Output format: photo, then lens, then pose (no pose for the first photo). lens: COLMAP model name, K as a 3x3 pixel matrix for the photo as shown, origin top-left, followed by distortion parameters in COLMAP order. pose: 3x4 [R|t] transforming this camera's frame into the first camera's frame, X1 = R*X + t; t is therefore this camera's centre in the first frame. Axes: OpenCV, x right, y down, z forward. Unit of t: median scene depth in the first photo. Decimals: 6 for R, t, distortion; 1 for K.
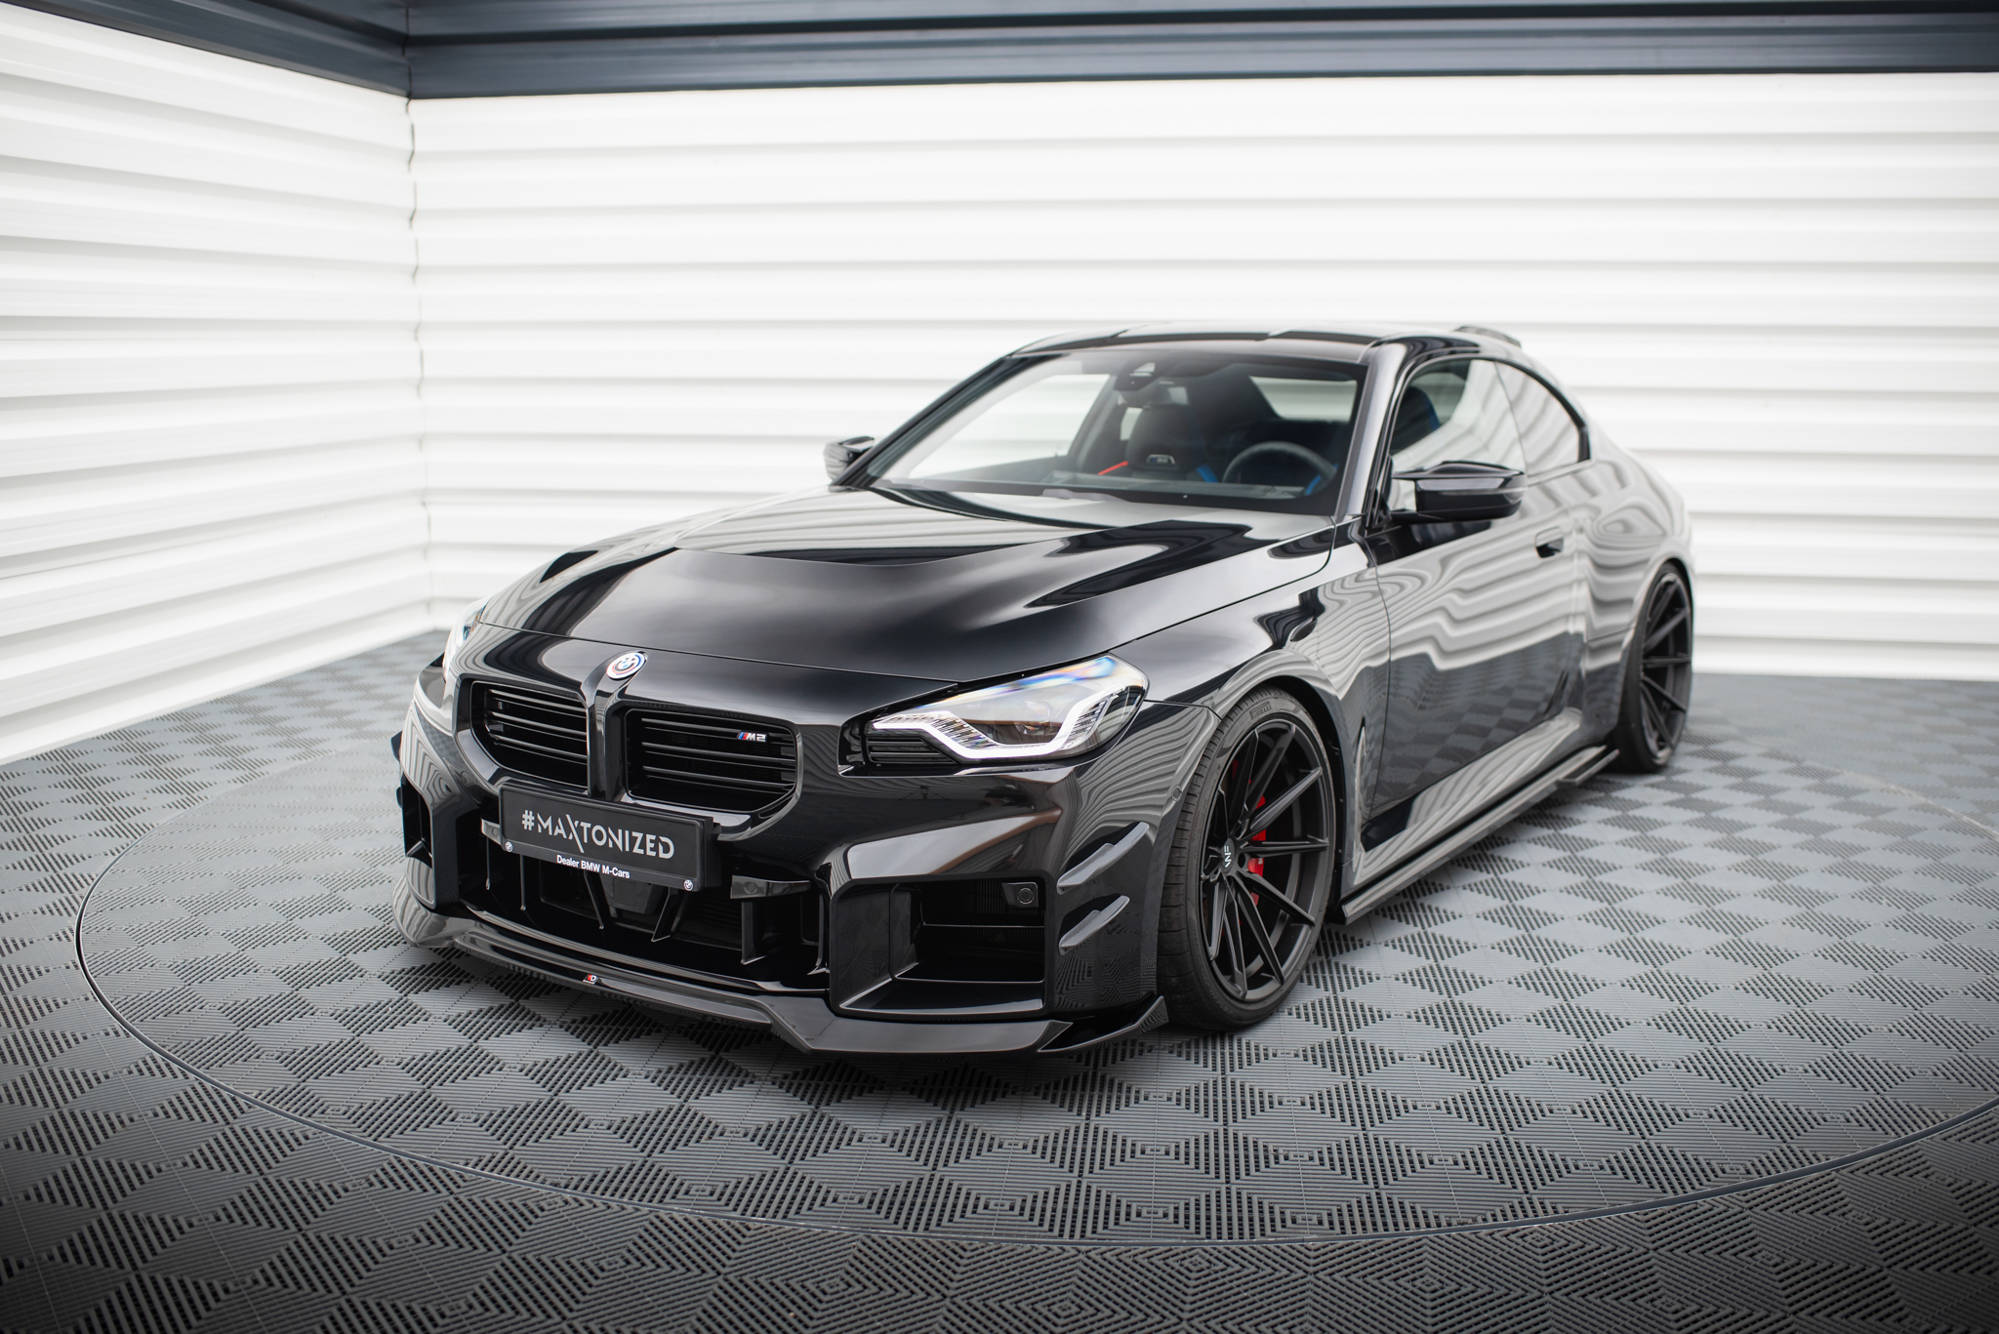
lens RADIAL K [[2117.7, 0, 999.5], [0, 2117.7, 667.0], [0, 0, 1]] dist [-0.061752, -0.009407]
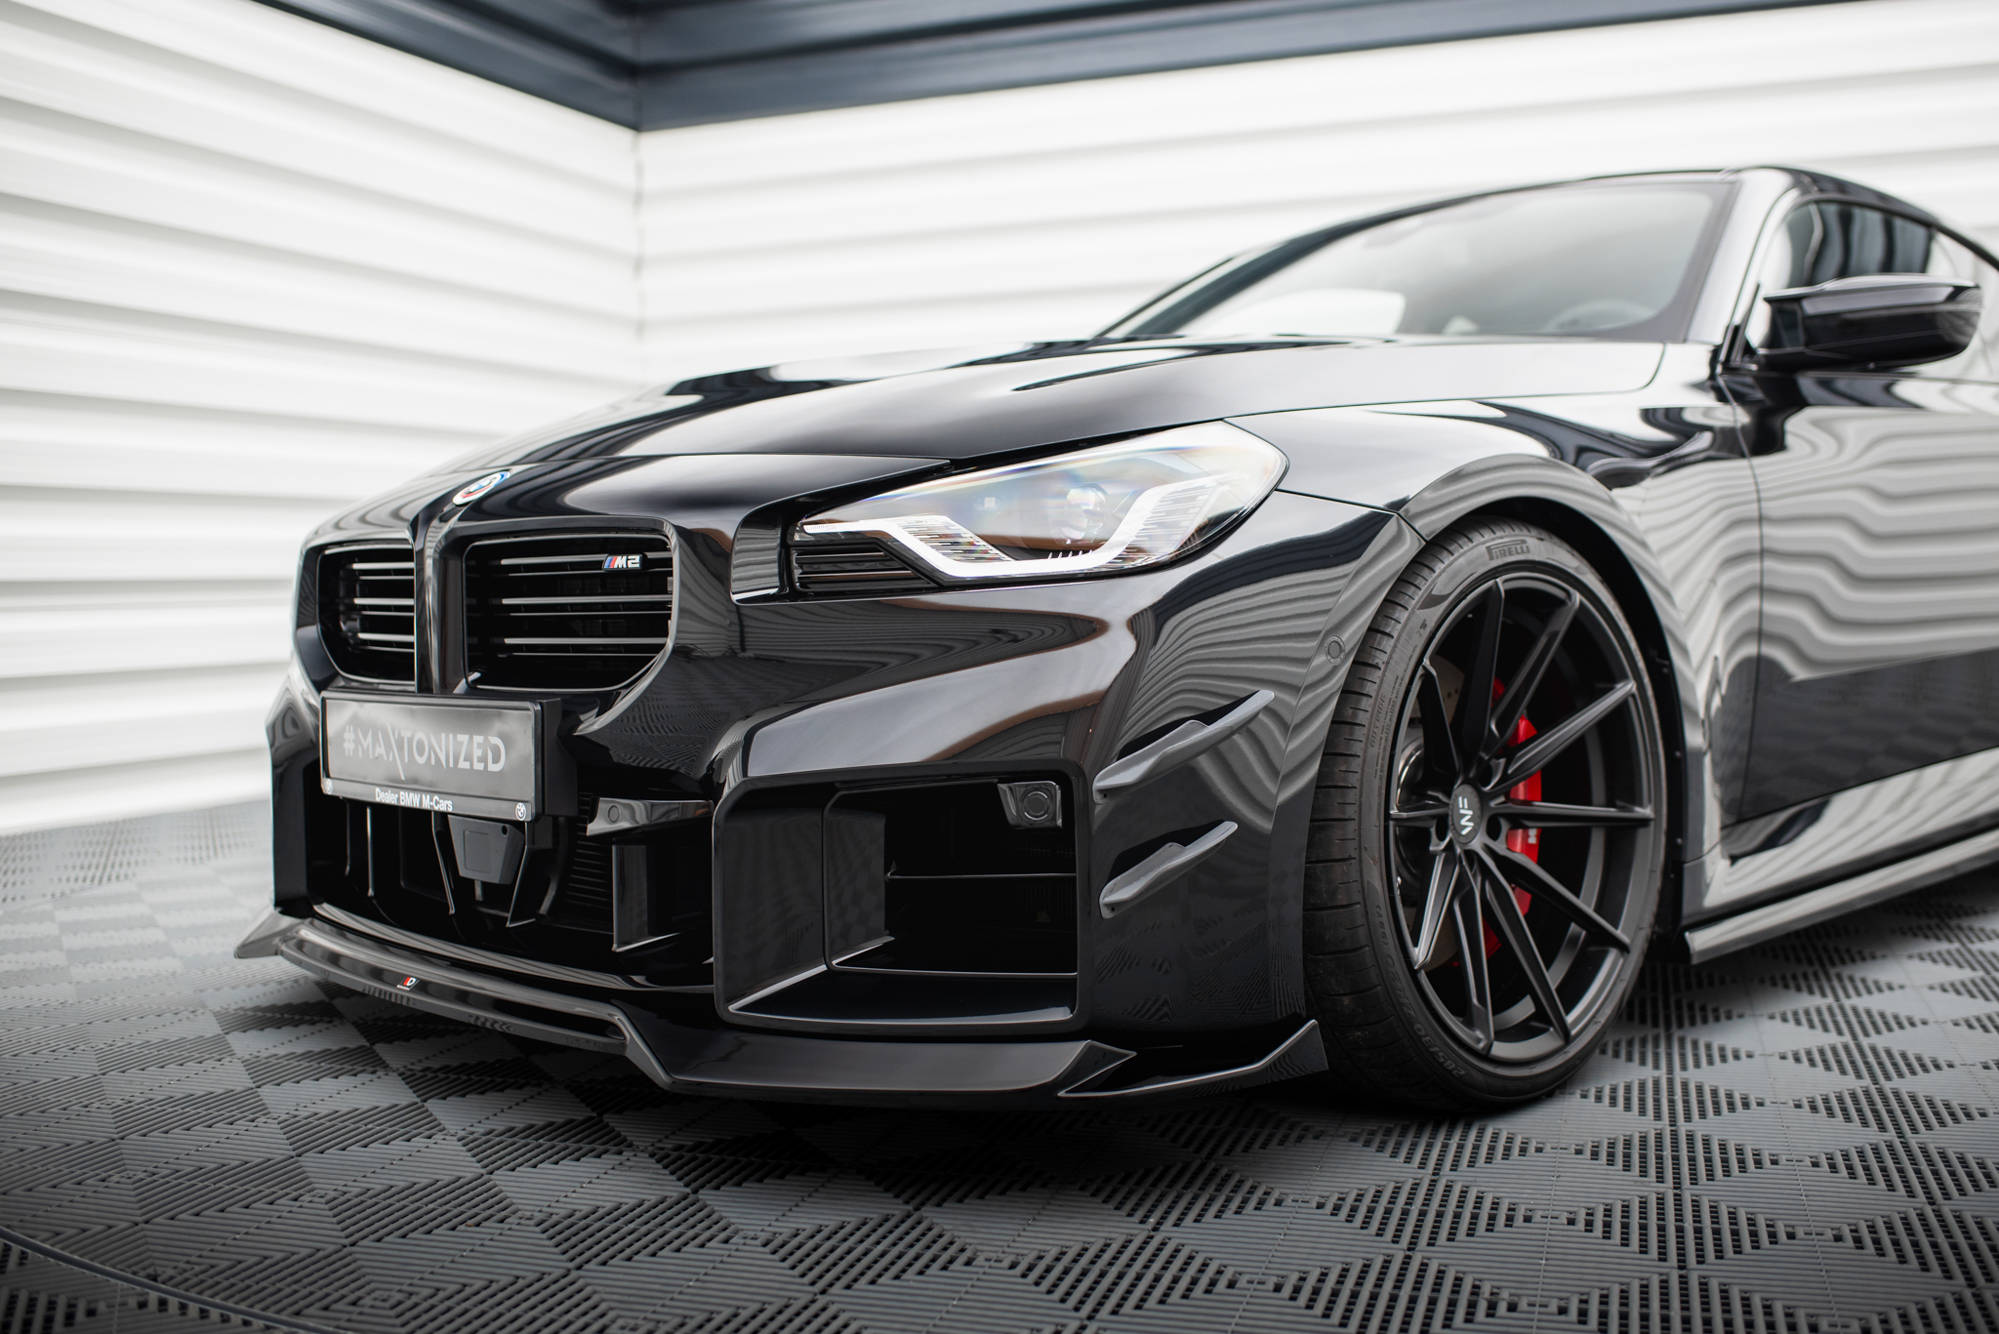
lens RADIAL K [[2117.7, 0, 999.5], [0, 2117.7, 667.0], [0, 0, 1]] dist [-0.061752, -0.009407]
pose [[0.978268, -0.009903, -0.207106, 0.107938], [-0.016089, 0.992222, -0.123439, 0.128896], [0.206717, 0.124089, 0.970500, 0.418516]]
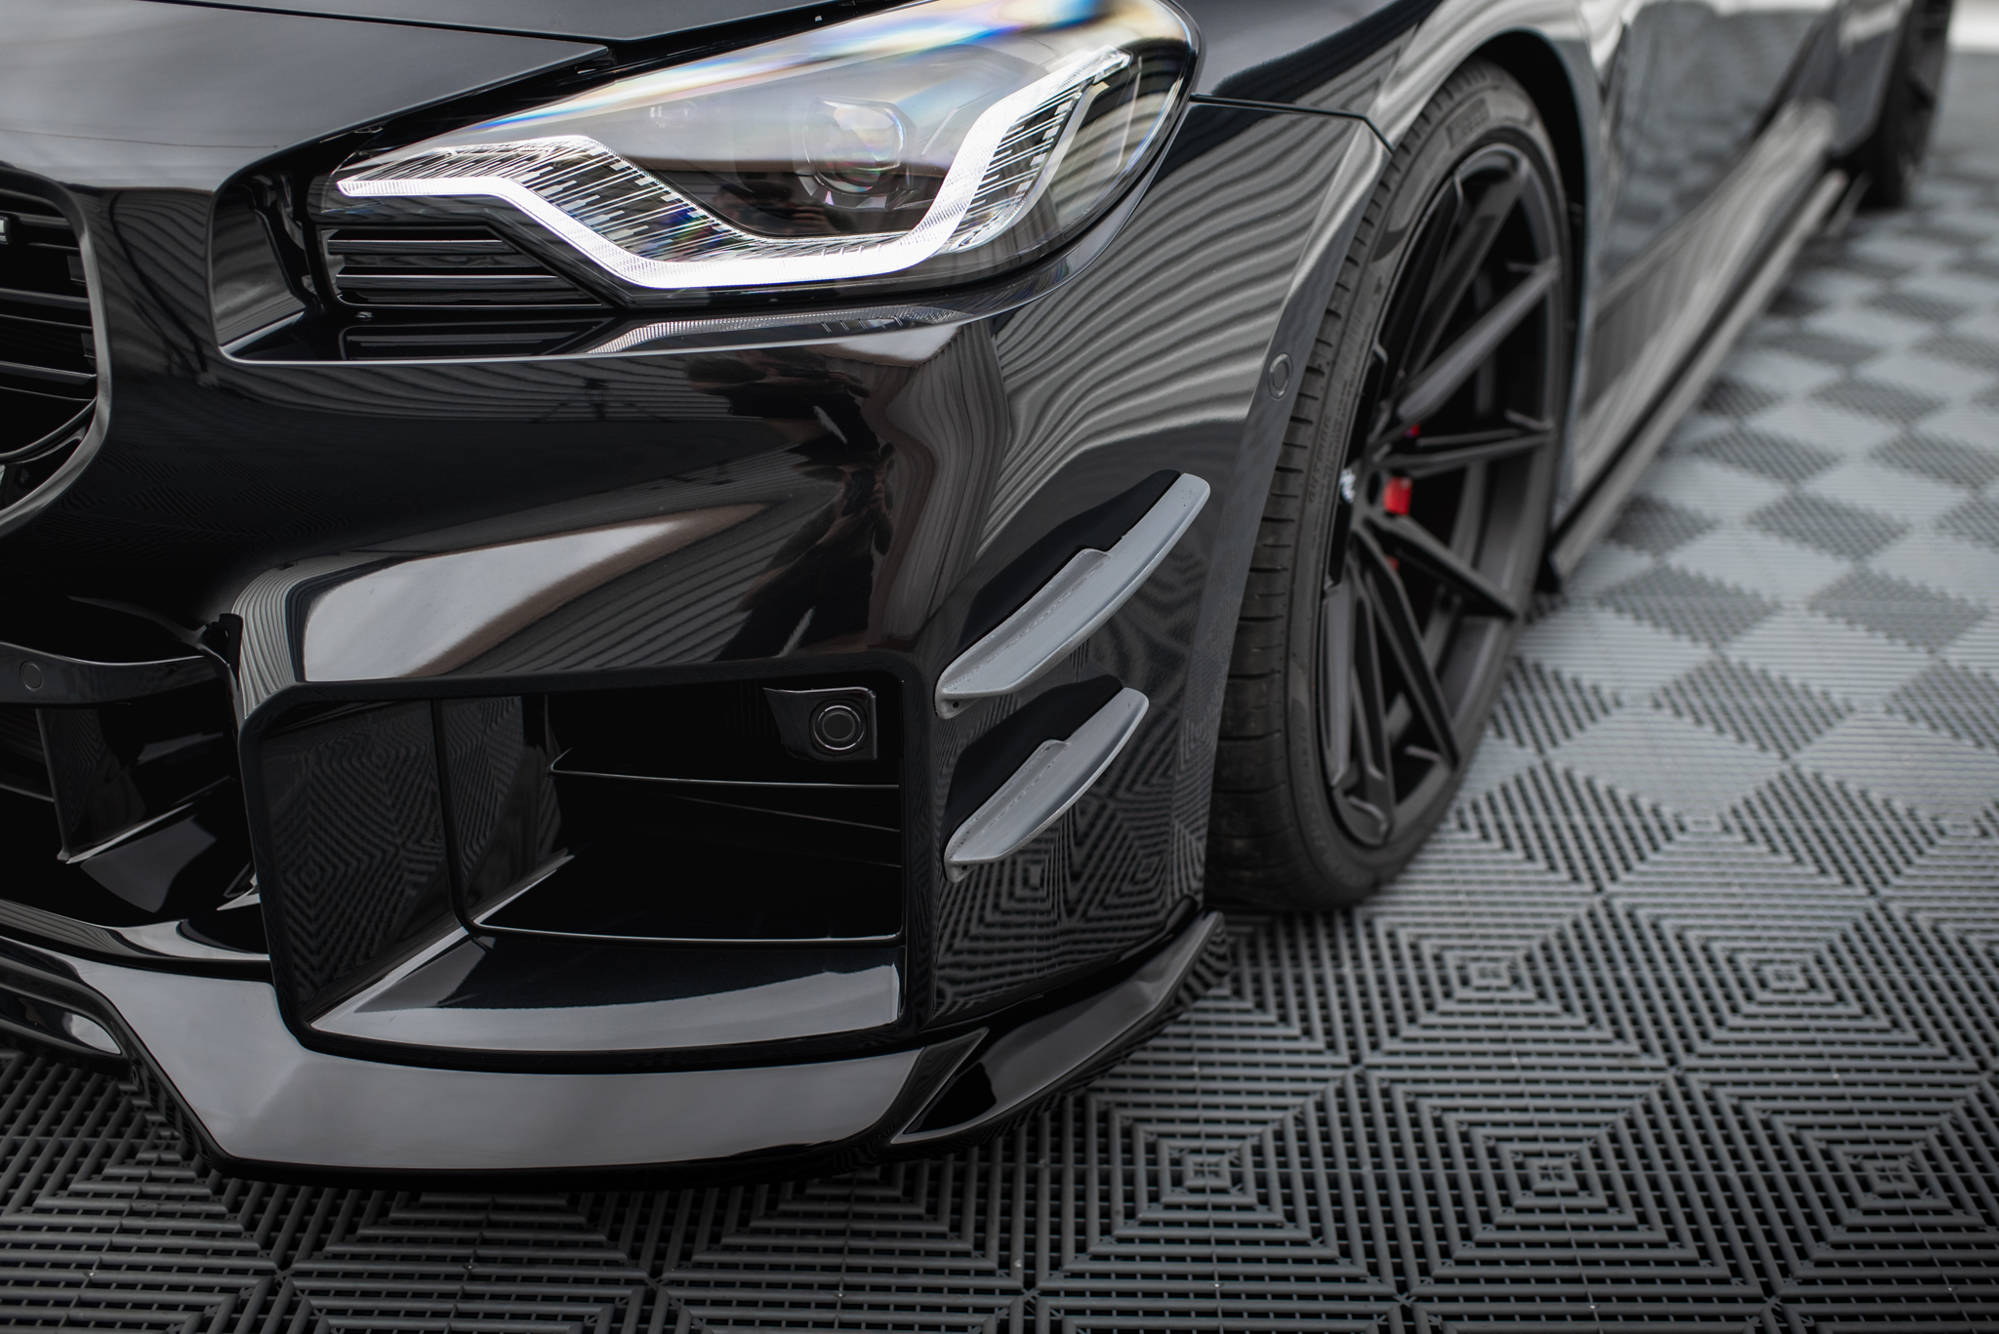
lens RADIAL K [[2073.1, 0, 1046.3], [0, 2073.1, 660.2], [0, 0, 1]] dist [-0.030465, 0.014746]
pose [[0.996213, -0.024172, 0.083523, 0.015995], [-0.000546, 0.958826, 0.283995, 0.008000], [-0.086949, -0.282965, 0.955181, 0.640568]]
